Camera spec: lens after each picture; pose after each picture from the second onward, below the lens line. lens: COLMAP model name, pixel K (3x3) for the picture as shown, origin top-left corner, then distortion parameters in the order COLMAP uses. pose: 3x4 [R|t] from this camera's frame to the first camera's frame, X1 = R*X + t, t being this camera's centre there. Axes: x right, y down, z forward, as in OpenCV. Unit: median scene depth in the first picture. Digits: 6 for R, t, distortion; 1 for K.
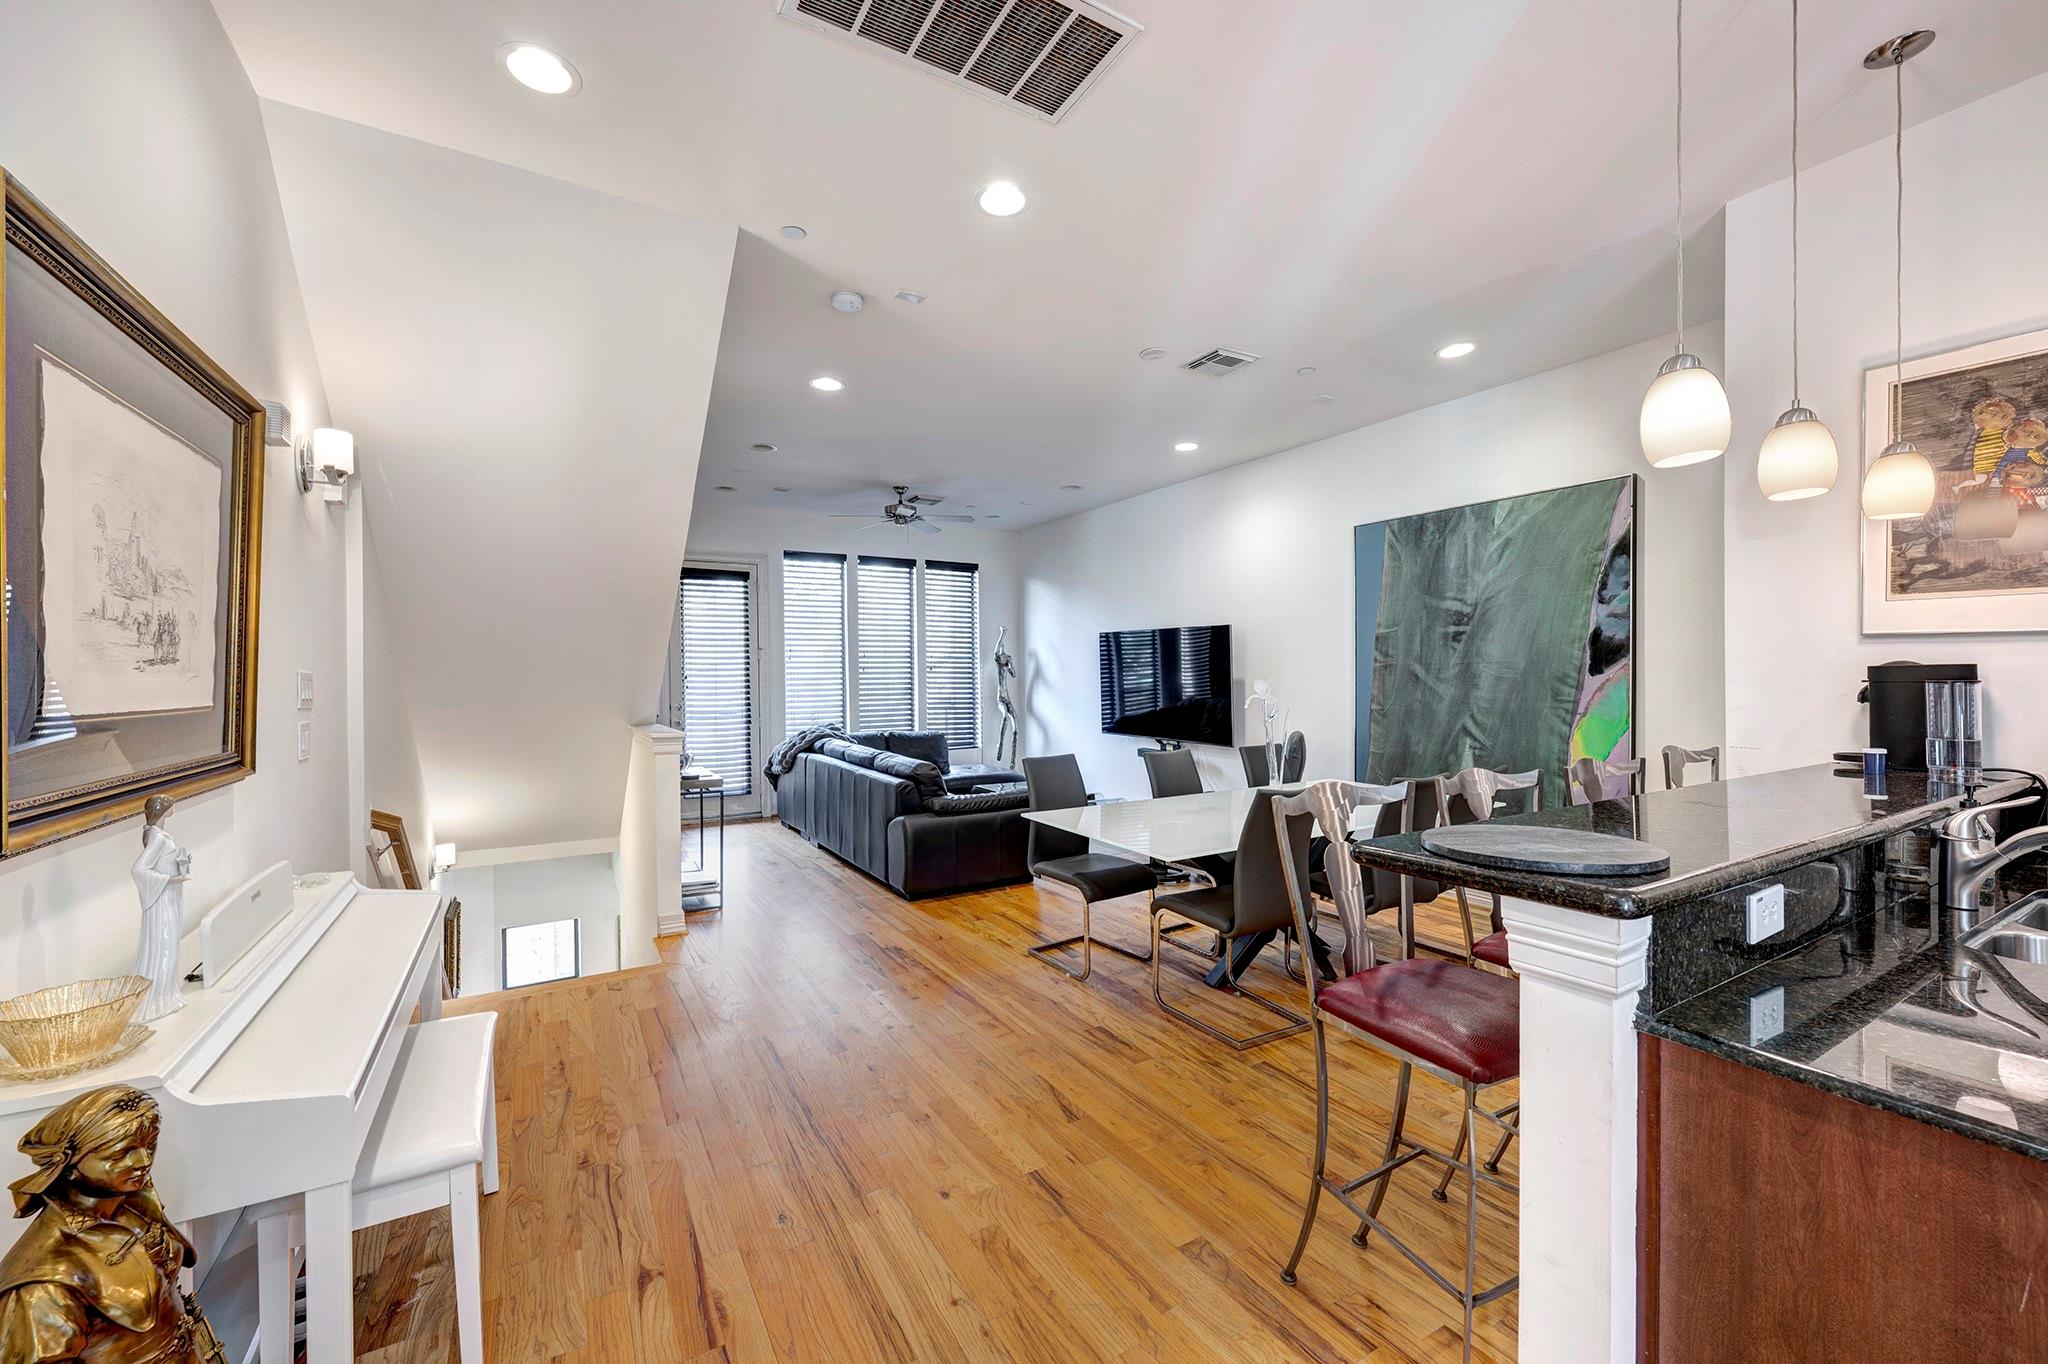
lens RADIAL K [[809.2, 0, 1014.7], [0, 809.2, 679.6], [0, 0, 1]] dist [0.007548, -0.000419]
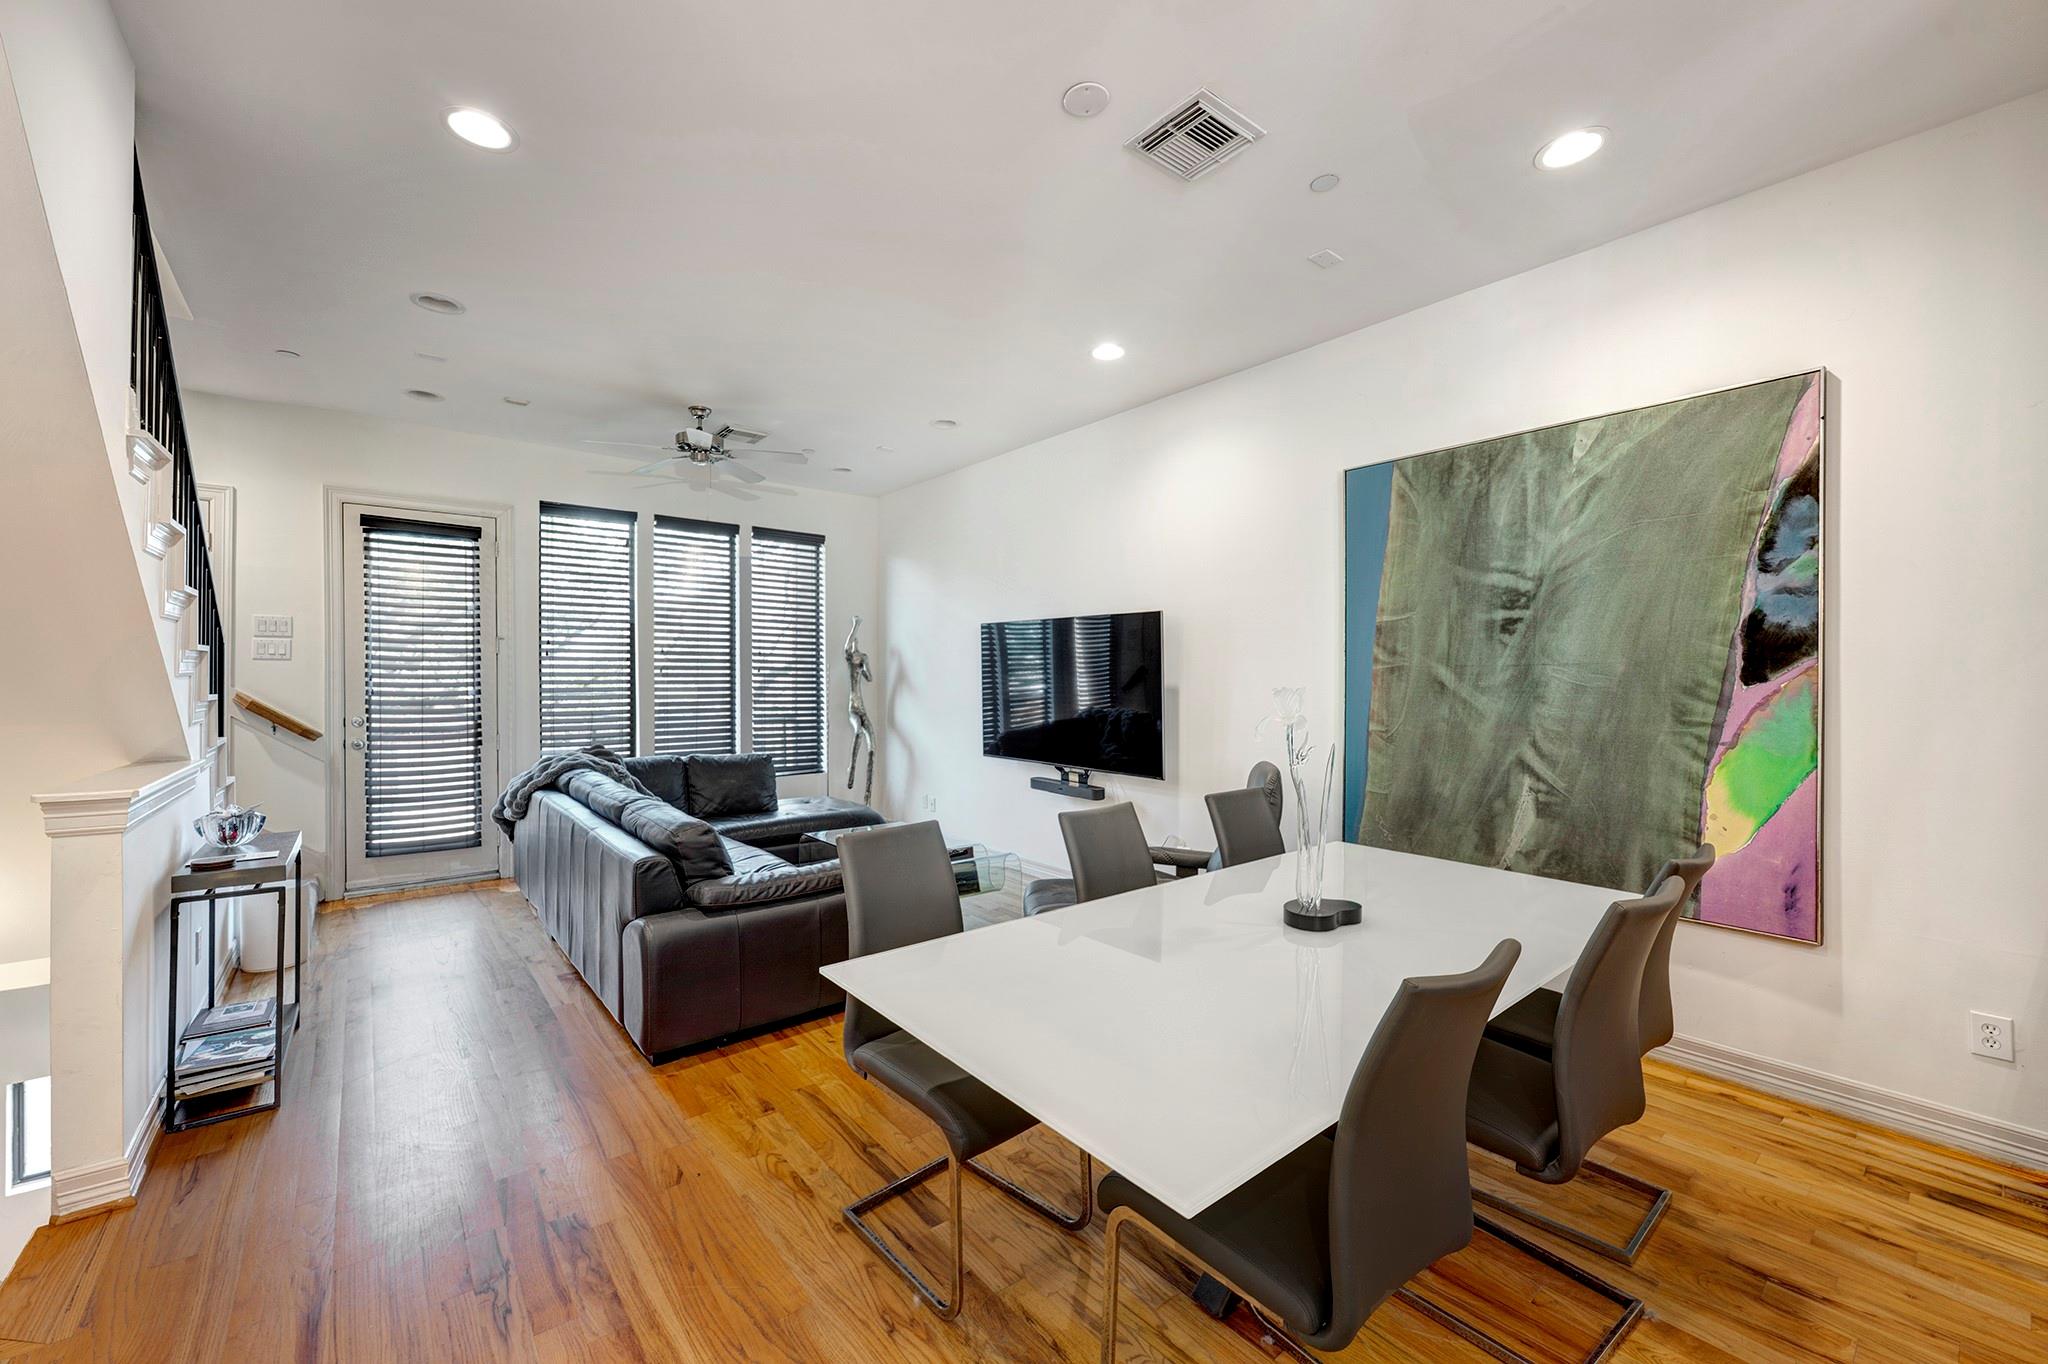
lens RADIAL K [[809.2, 0, 1002.3], [0, 809.2, 677.9], [0, 0, 1]] dist [0.007548, -0.000419]
pose [[0.990767, 0.009190, 0.135262, 0.036474], [-0.007847, 0.999915, -0.010454, 0.000831], [-0.135346, 0.009296, 0.990755, 0.398079]]
